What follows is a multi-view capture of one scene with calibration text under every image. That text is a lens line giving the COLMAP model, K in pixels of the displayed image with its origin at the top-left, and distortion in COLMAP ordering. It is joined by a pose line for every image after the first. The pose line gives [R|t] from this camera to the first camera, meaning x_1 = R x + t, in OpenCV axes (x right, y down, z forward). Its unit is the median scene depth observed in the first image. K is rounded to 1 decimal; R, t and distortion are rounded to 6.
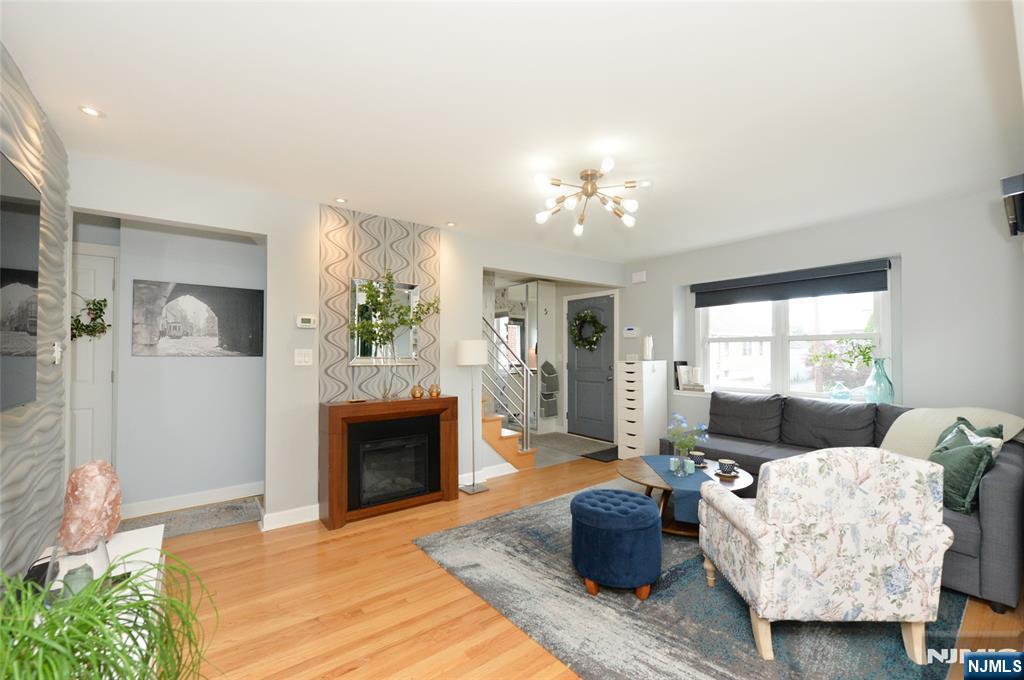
lens RADIAL K [[431.4, 0, 513.2], [0, 431.4, 350.5], [0, 0, 1]] dist [0.000227, 0.000002]
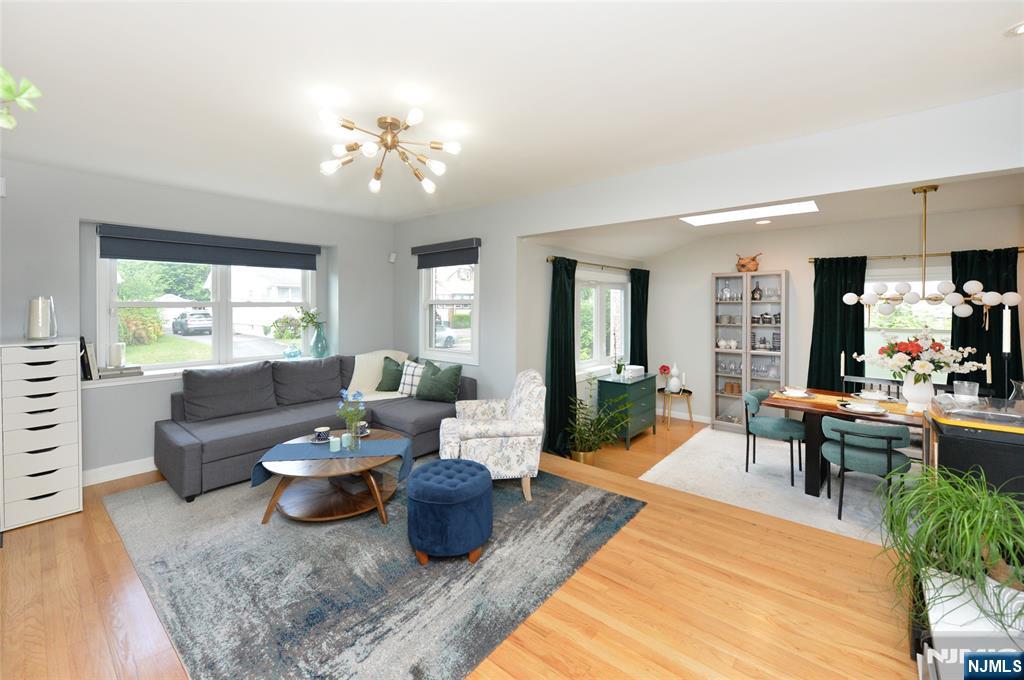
lens RADIAL K [[419.4, 0, 510.8], [0, 419.4, 307.7], [0, 0, 1]] dist [-0.007955, -0.000143]
pose [[-0.218352, -0.002356, 0.975867, -0.681532], [-0.004150, 0.999990, 0.001486, -0.041443], [-0.975861, -0.003725, -0.218359, 0.945751]]
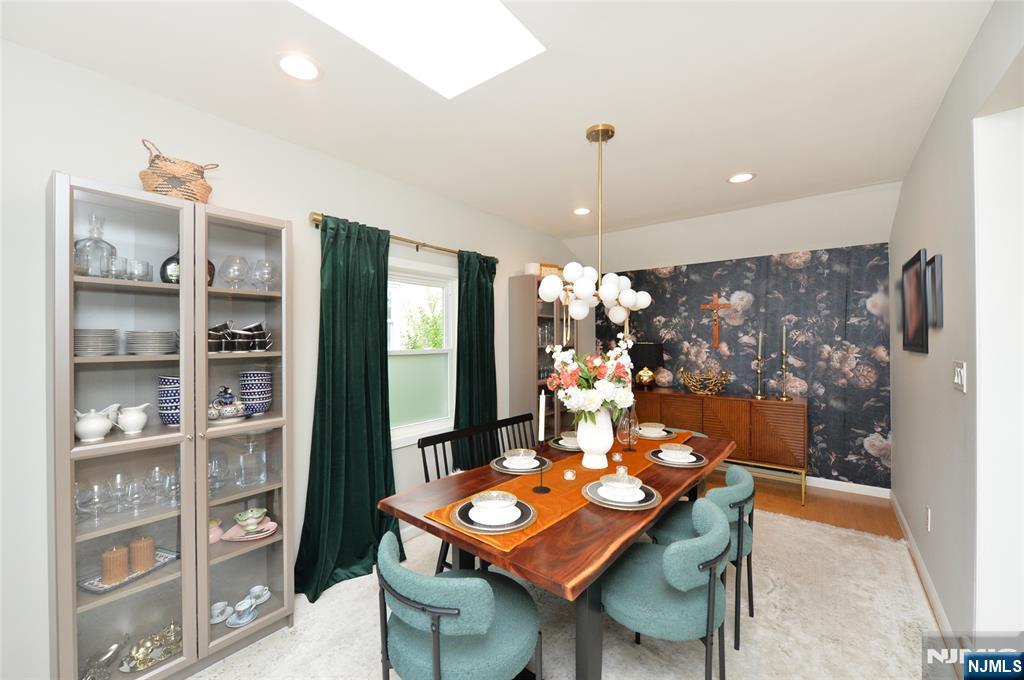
lens RADIAL K [[408.2, 0, 512.0], [0, 408.2, 340.0], [0, 0, 1]] dist [-0.000235, -0.000044]
pose [[-0.964985, 0.006780, -0.262217, 0.654848], [0.007731, 0.999967, -0.002594, 0.016202], [0.262191, -0.004531, -0.965005, 0.206425]]
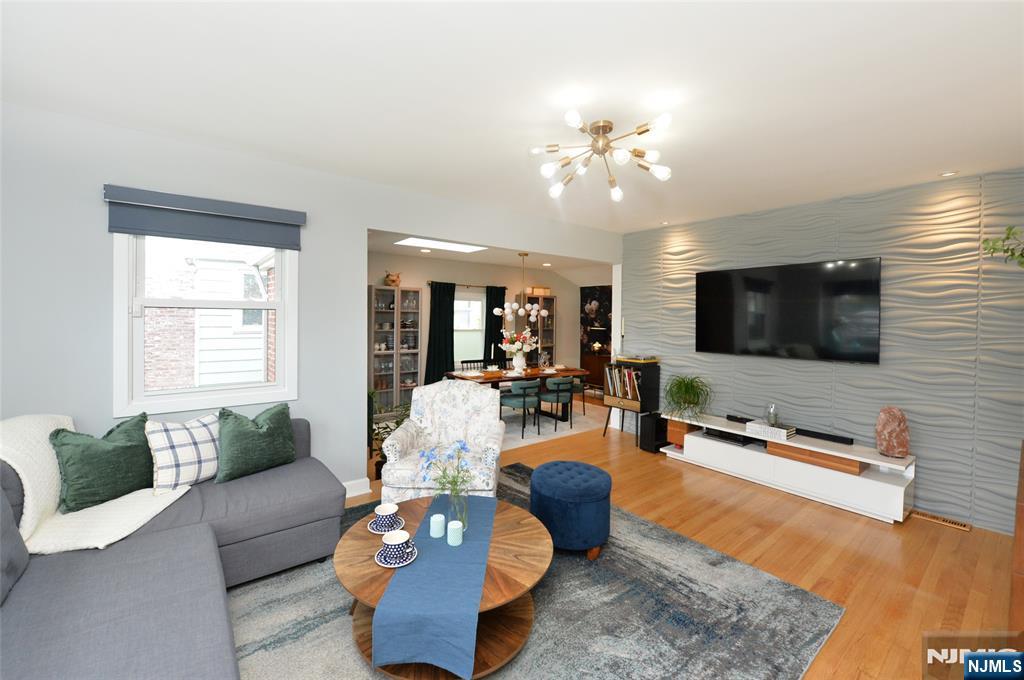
lens RADIAL K [[411.9, 0, 511.8], [0, 411.9, 322.4], [0, 0, 1]] dist [0.000071, -0.000002]
pose [[-0.999813, -0.010660, -0.016112, 0.357745], [-0.010823, 0.999891, 0.010090, -0.037601], [0.016003, 0.010263, -0.999819, 1.795684]]
